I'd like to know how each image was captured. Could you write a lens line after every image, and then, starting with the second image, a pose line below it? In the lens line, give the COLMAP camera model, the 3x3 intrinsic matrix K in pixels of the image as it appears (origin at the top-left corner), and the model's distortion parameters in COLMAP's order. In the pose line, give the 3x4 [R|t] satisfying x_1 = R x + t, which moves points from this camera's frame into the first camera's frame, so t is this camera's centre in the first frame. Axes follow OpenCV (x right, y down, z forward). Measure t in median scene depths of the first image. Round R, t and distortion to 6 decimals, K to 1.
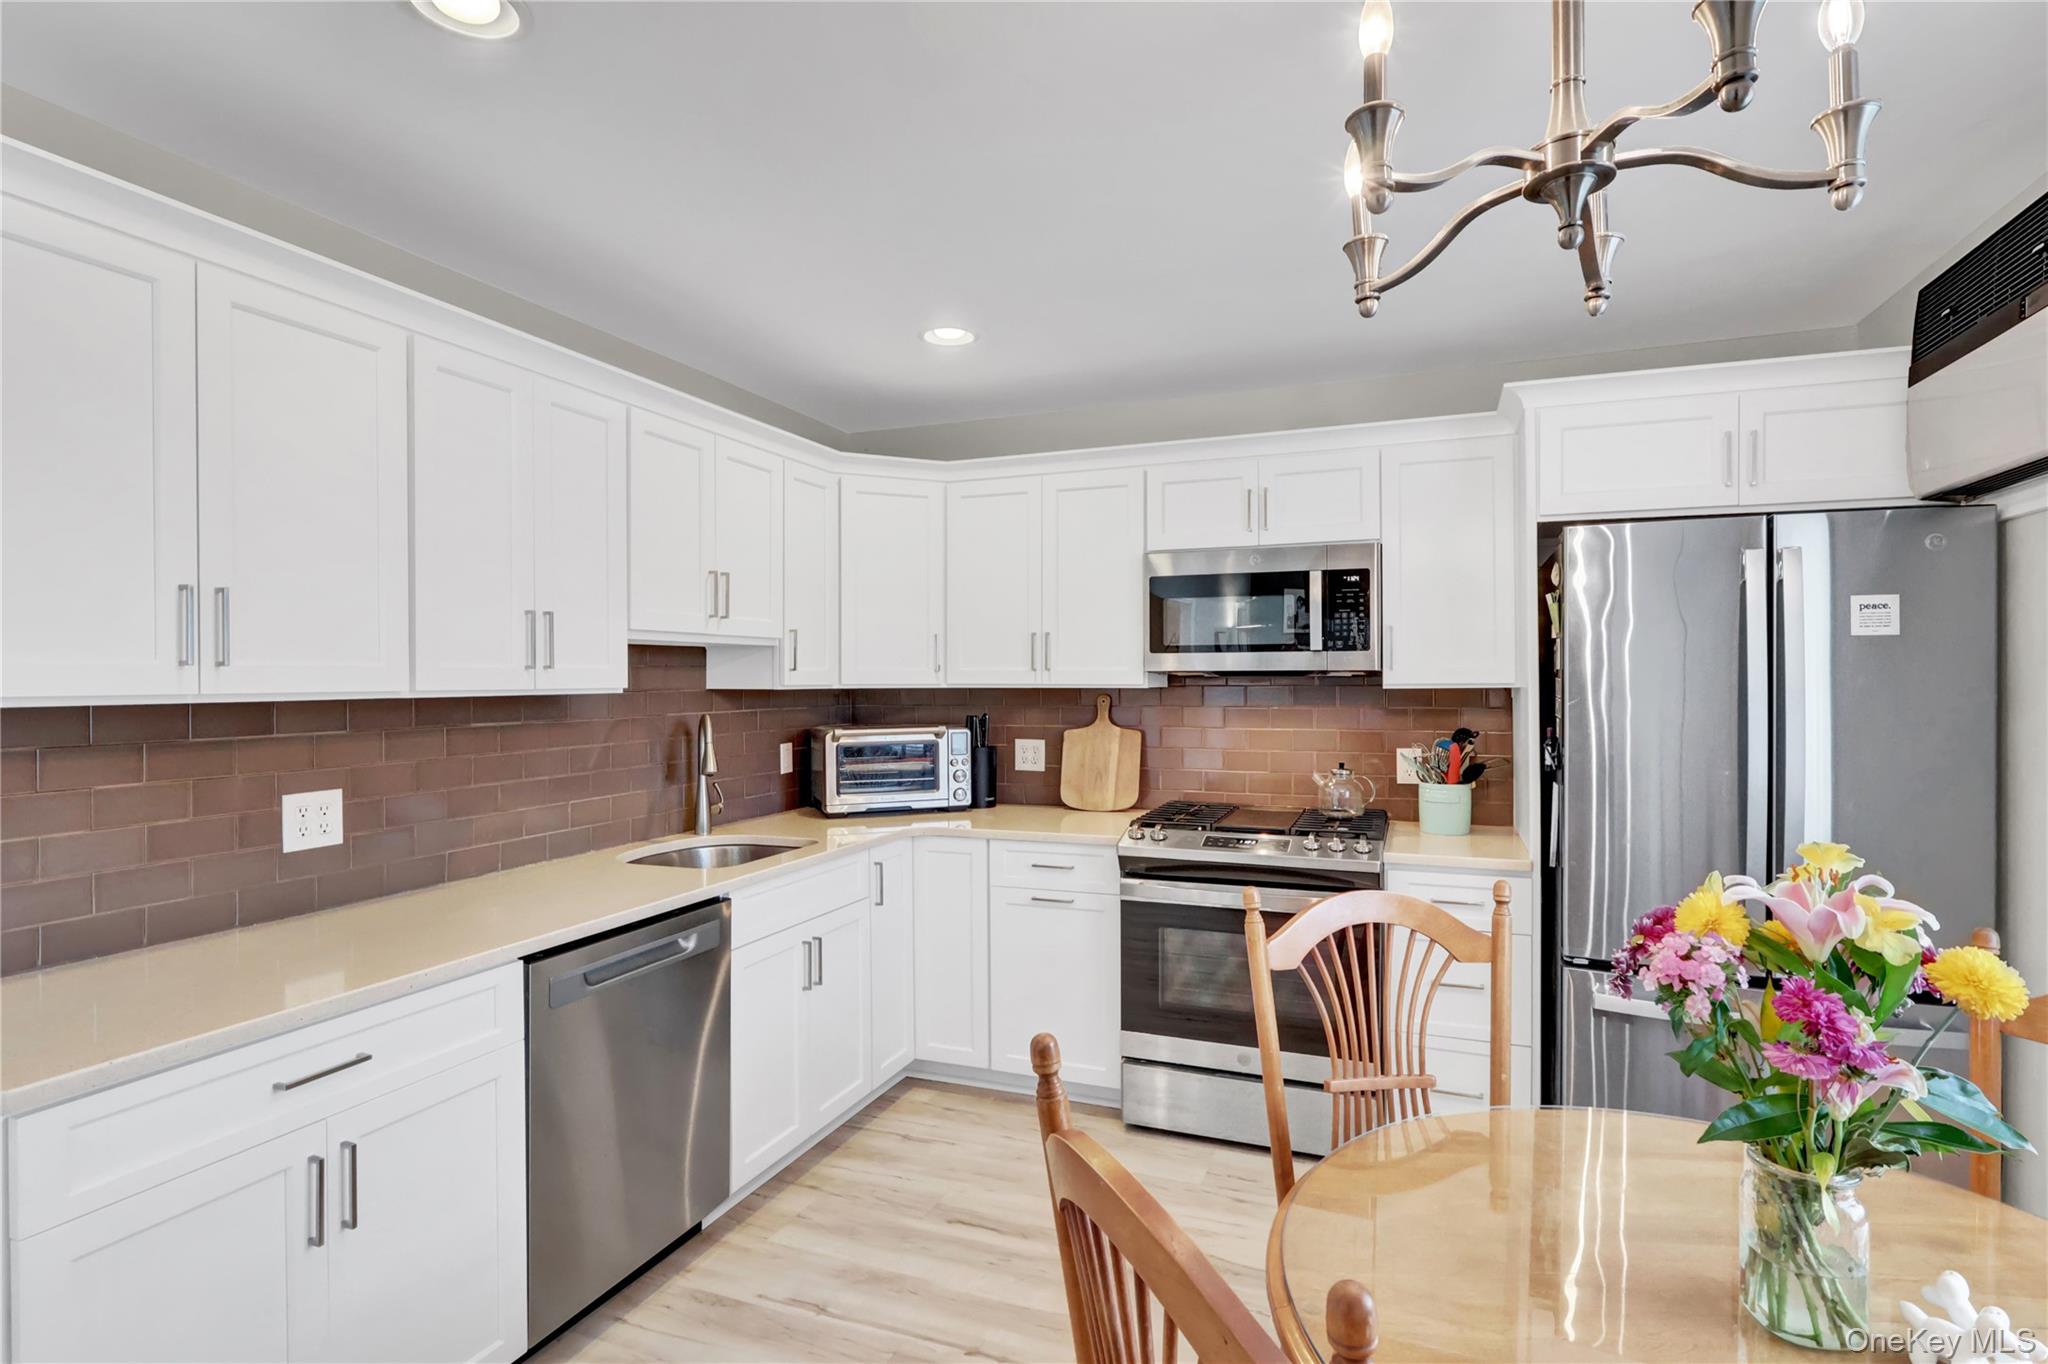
lens RADIAL K [[1000.7, 0, 1085.5], [0, 1000.7, 688.1], [0, 0, 1]] dist [-0.016493, 0.002438]
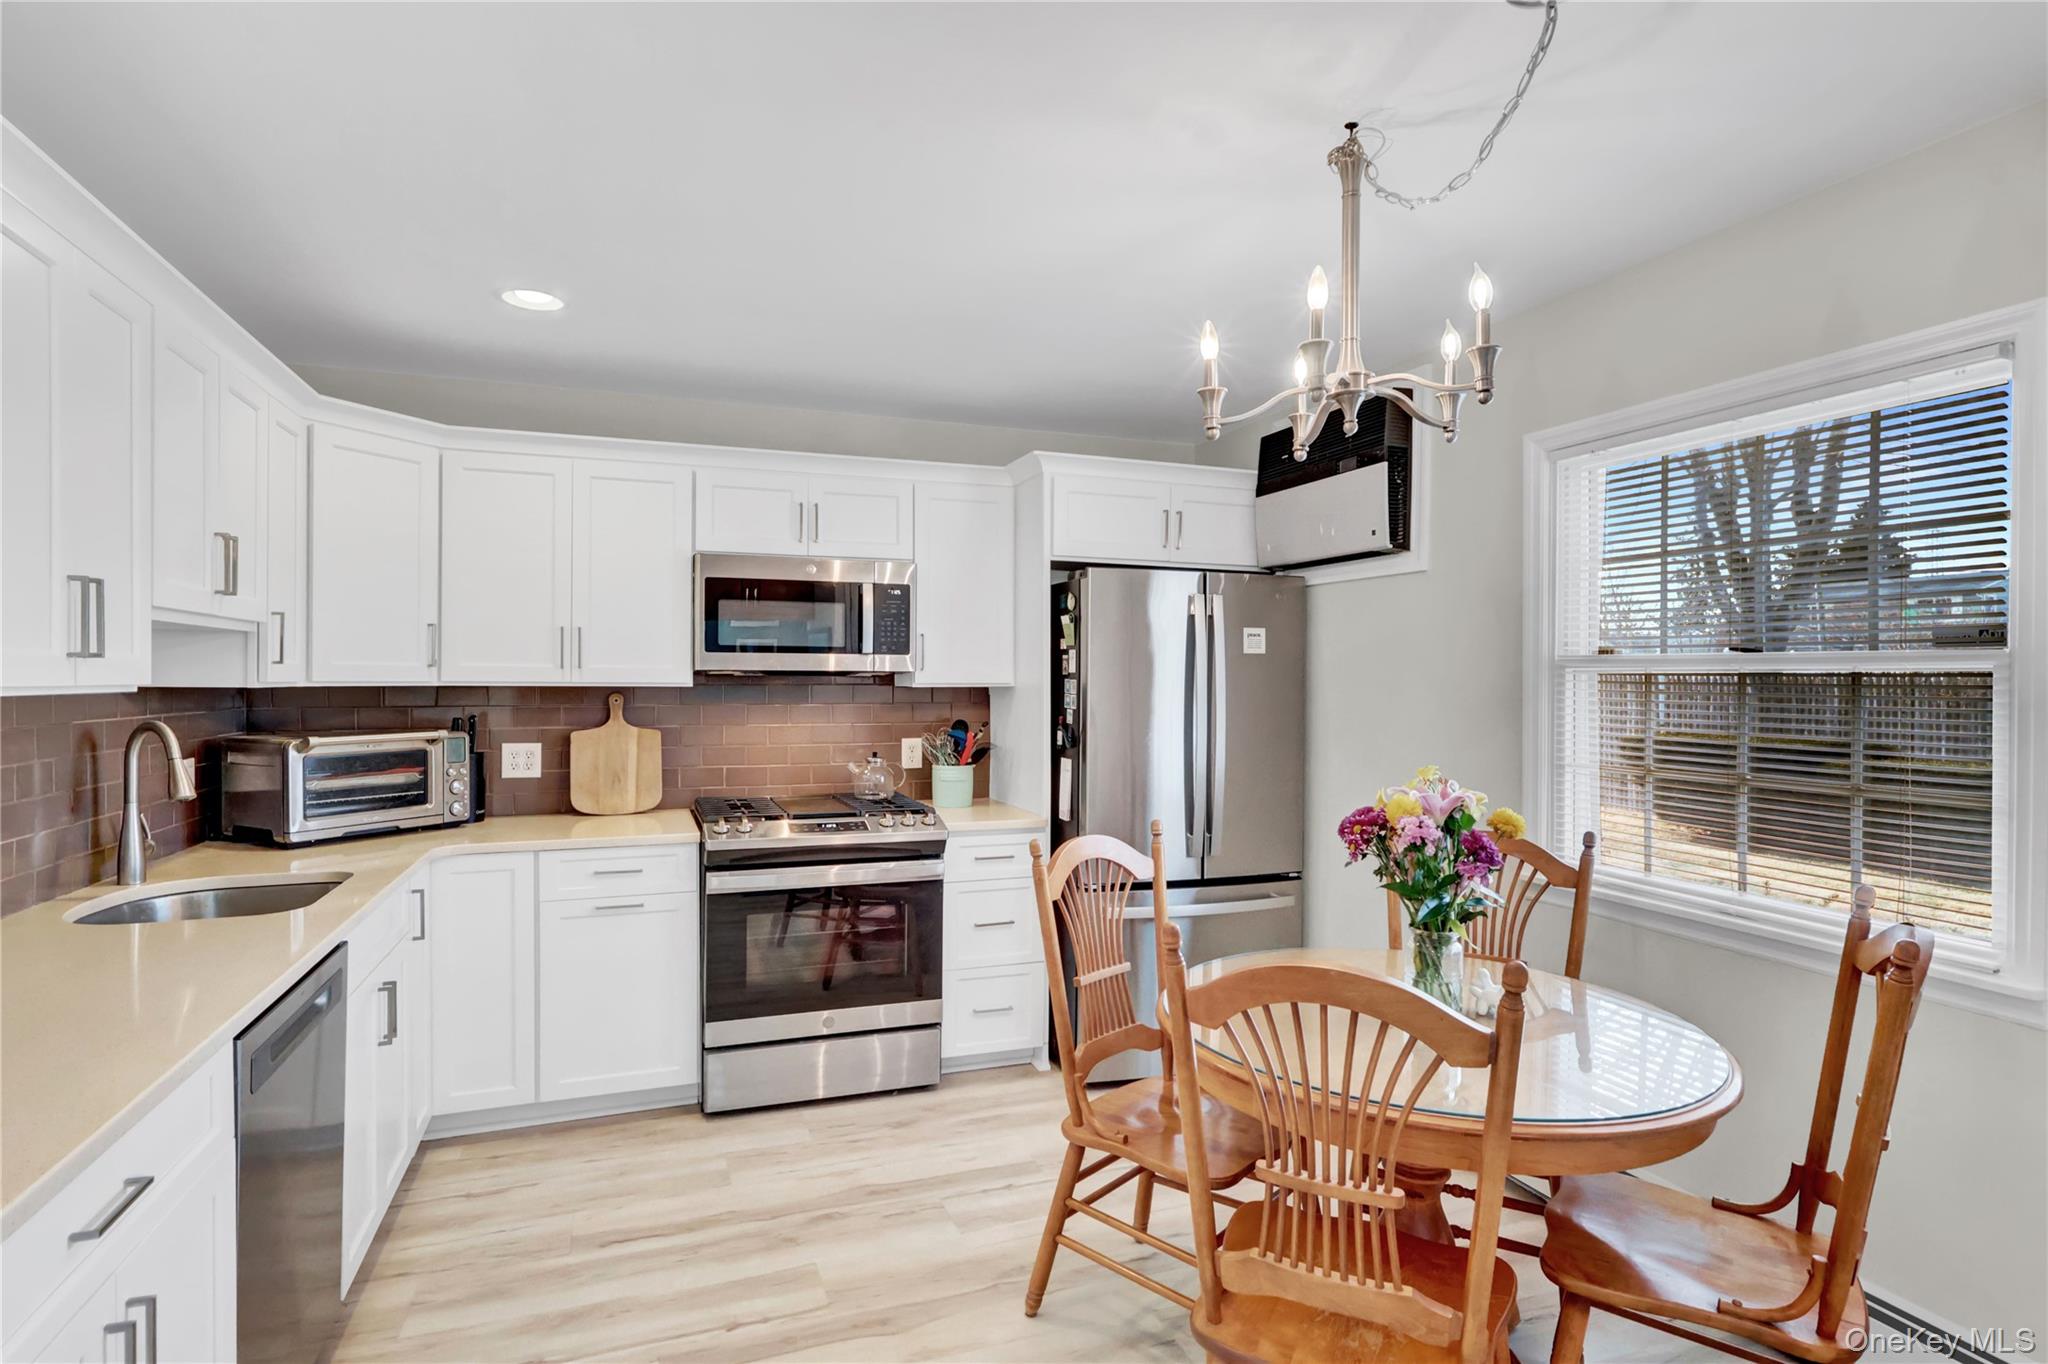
lens RADIAL K [[1000.7, 0, 1034.9], [0, 1000.7, 685.2], [0, 0, 1]] dist [-0.016493, 0.002438]
pose [[0.763105, 0.002000, 0.646272, -0.344403], [-0.000026, 0.999995, -0.003064, 0.001658], [-0.646275, 0.002321, 0.763101, 0.005721]]
